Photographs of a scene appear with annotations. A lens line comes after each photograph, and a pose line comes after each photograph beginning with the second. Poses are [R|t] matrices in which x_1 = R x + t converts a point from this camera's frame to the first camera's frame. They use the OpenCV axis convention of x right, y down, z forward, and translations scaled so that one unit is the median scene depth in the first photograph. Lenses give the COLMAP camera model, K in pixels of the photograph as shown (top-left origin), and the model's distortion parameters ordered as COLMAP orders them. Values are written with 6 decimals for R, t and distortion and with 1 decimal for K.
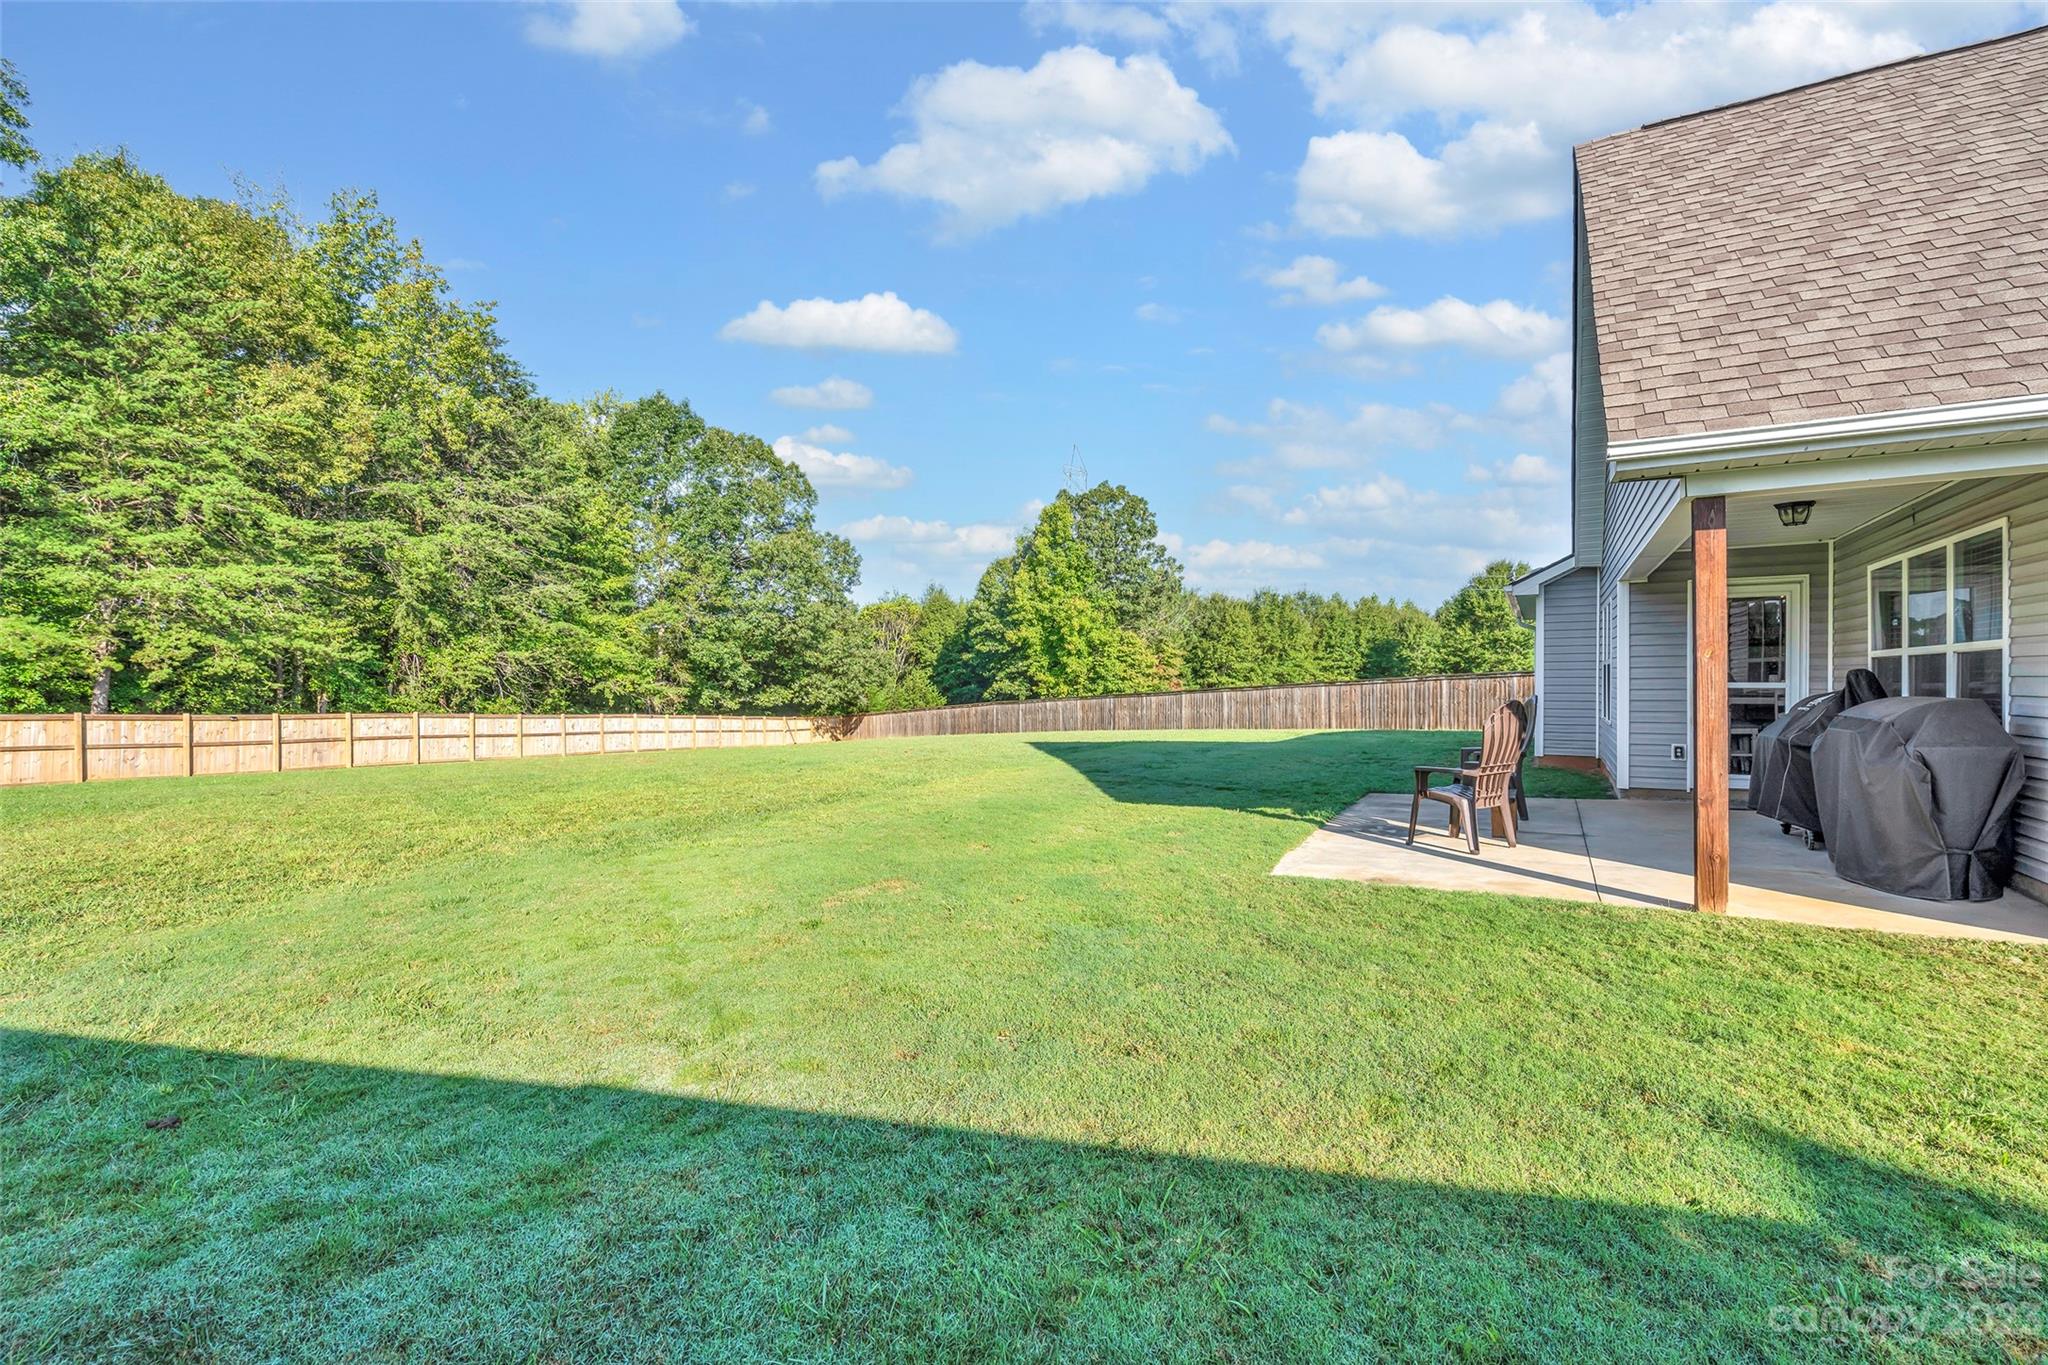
lens RADIAL K [[922.4, 0, 1031.0], [0, 922.4, 683.5], [0, 0, 1]] dist [-0.000203, 0.000880]
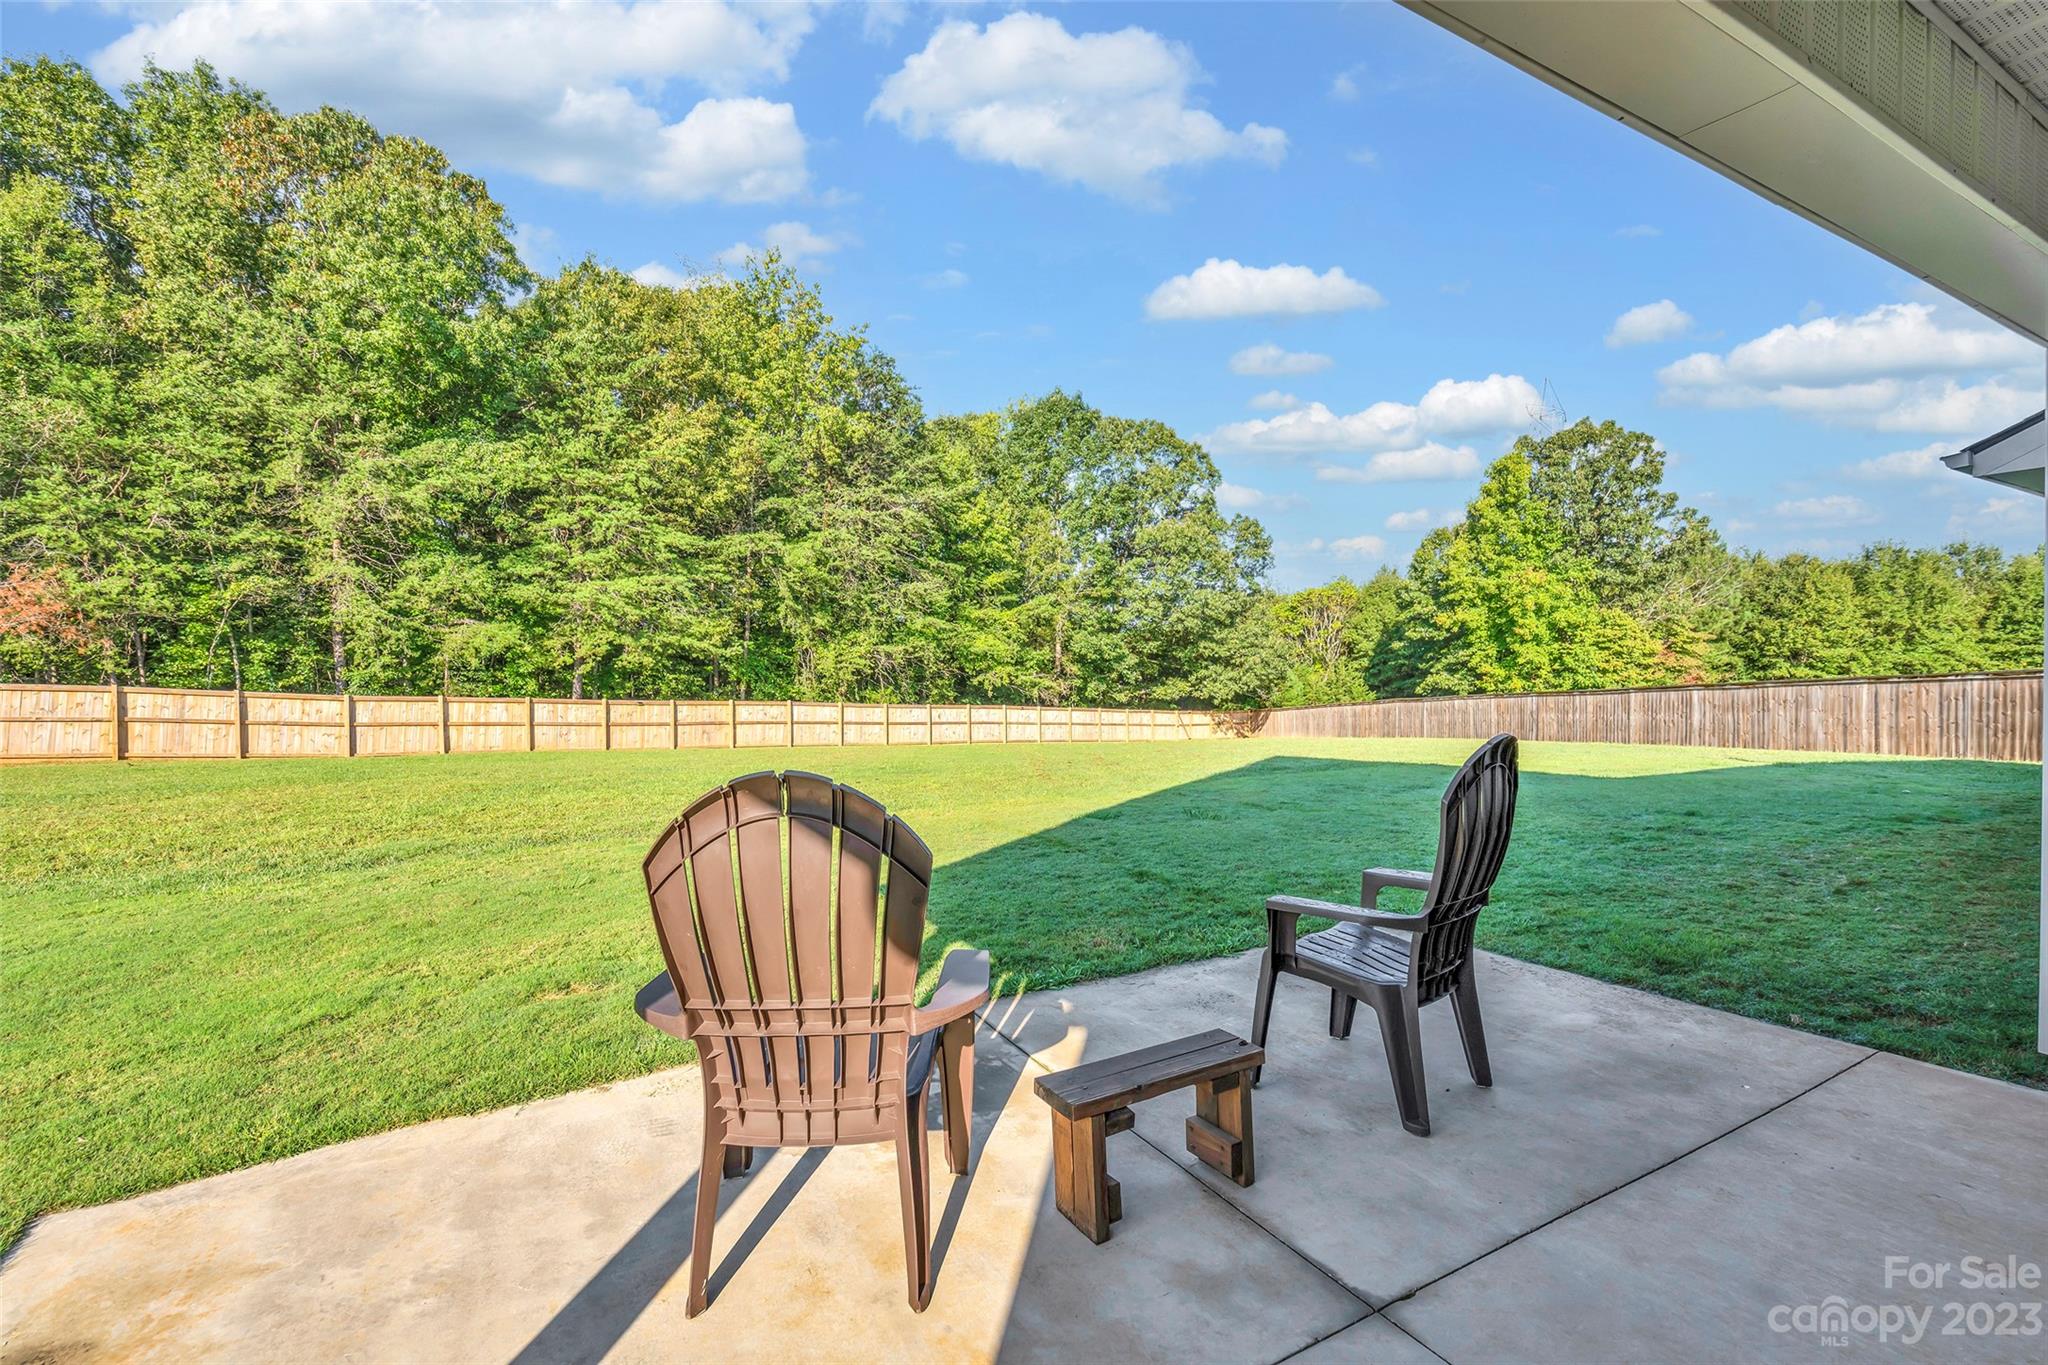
lens RADIAL K [[928.6, 0, 1024.0], [0, 928.6, 682.5], [0, 0, 1]] dist [0.000037, 0.001101]
pose [[0.861077, 0.007426, -0.508421, 0.105584], [-0.003318, 0.999954, 0.008987, -0.001361], [0.508464, -0.006051, 0.861062, 0.114548]]
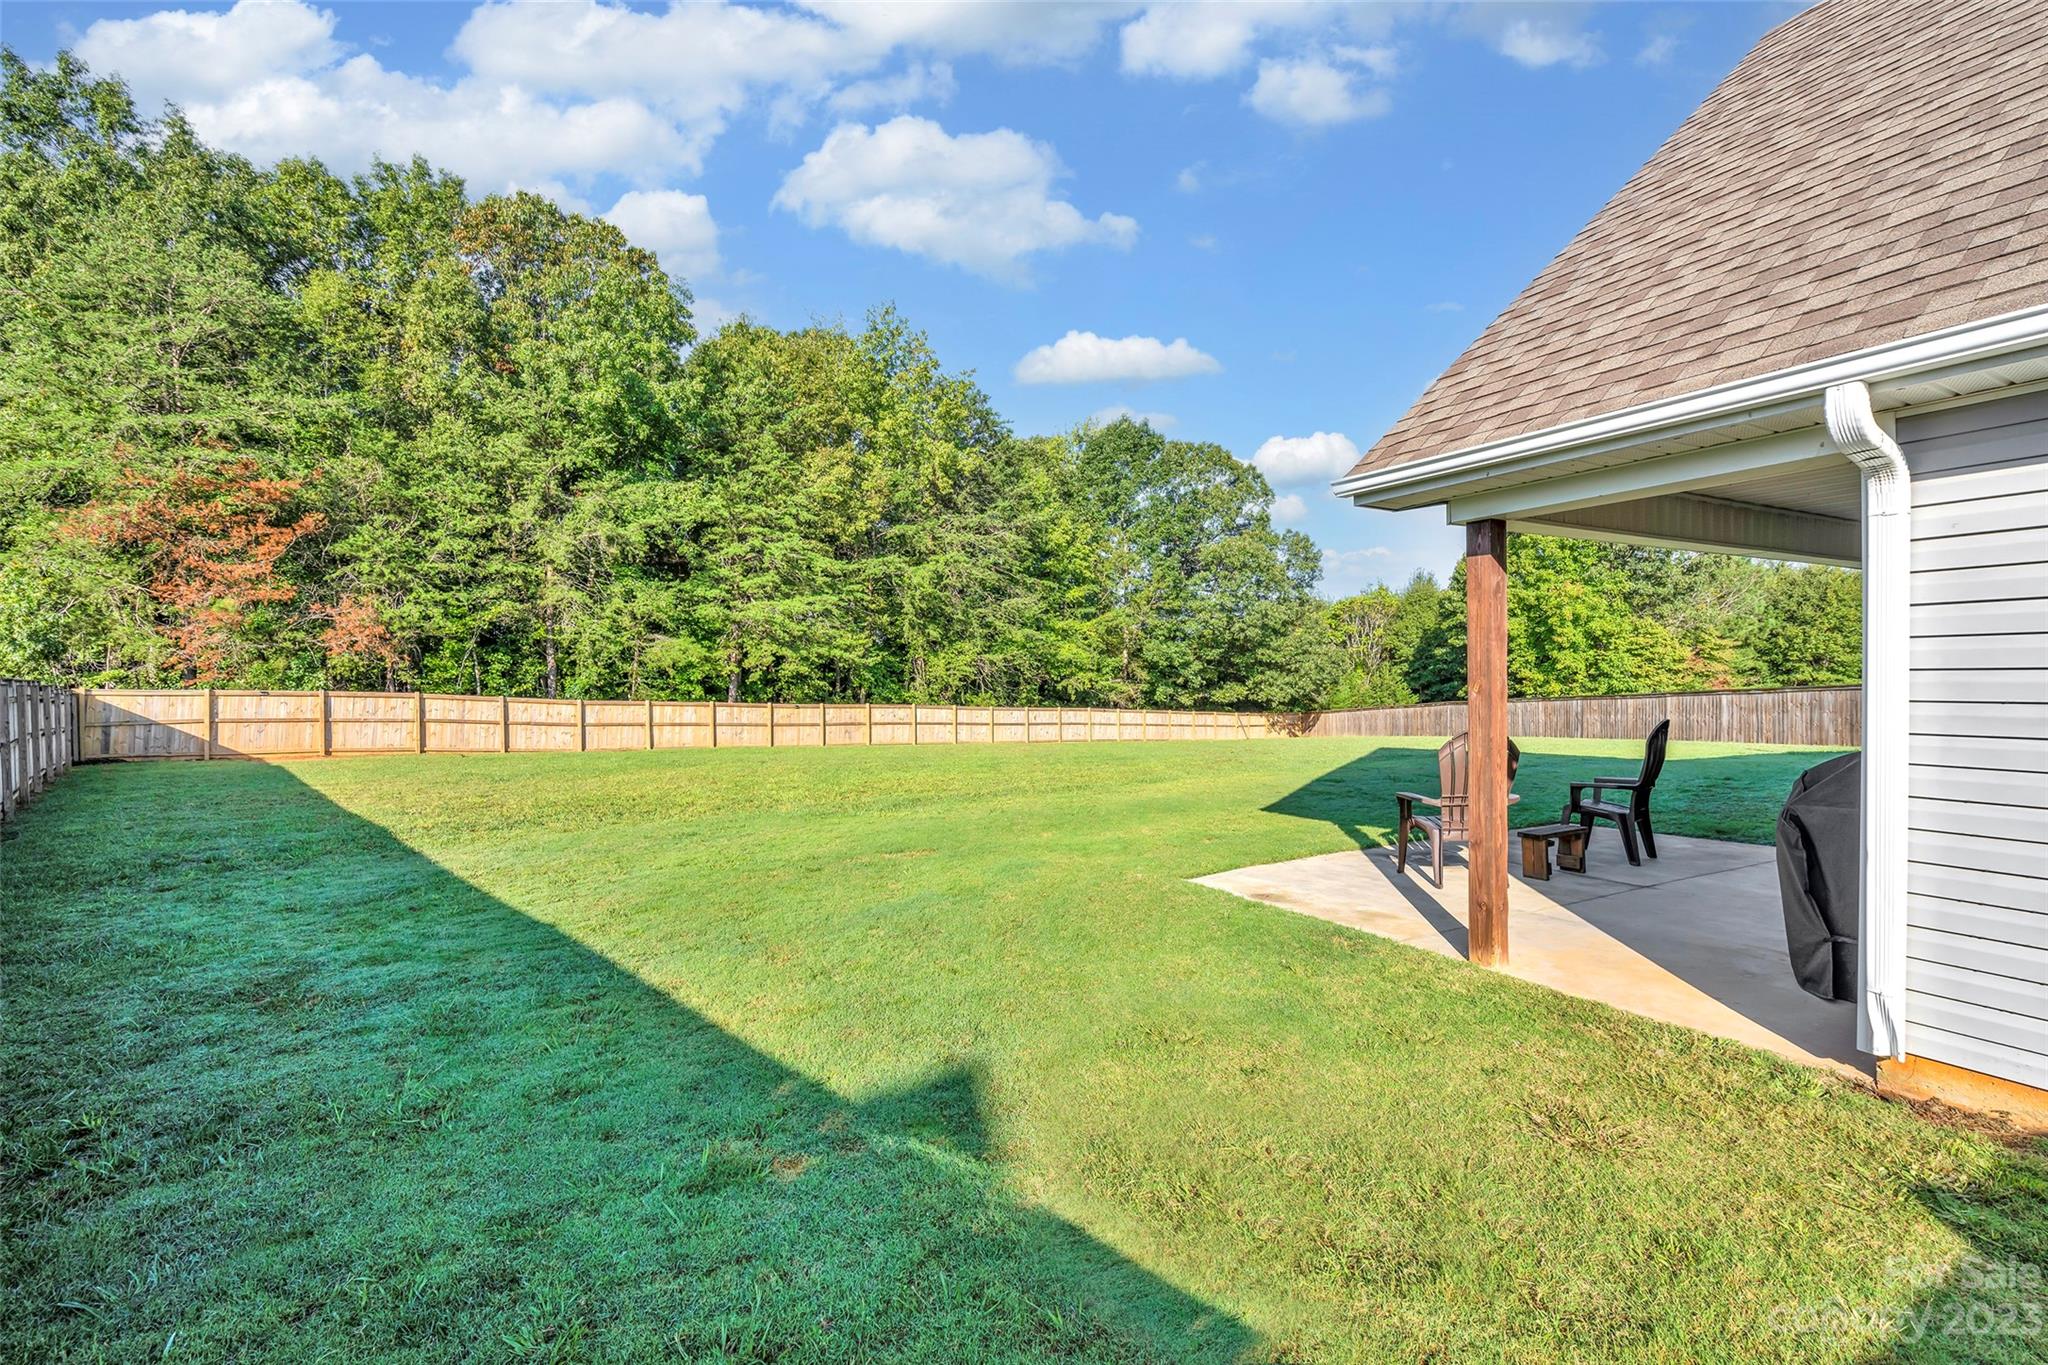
lens RADIAL K [[923.0, 0, 1024.0], [0, 923.0, 682.5], [0, 0, 1]] dist [-0.001755, 0.000809]
pose [[0.850415, 0.004867, -0.526089, 0.092111], [-0.001863, 0.999979, 0.006239, -0.004624], [0.526109, -0.004326, 0.850406, -0.005417]]
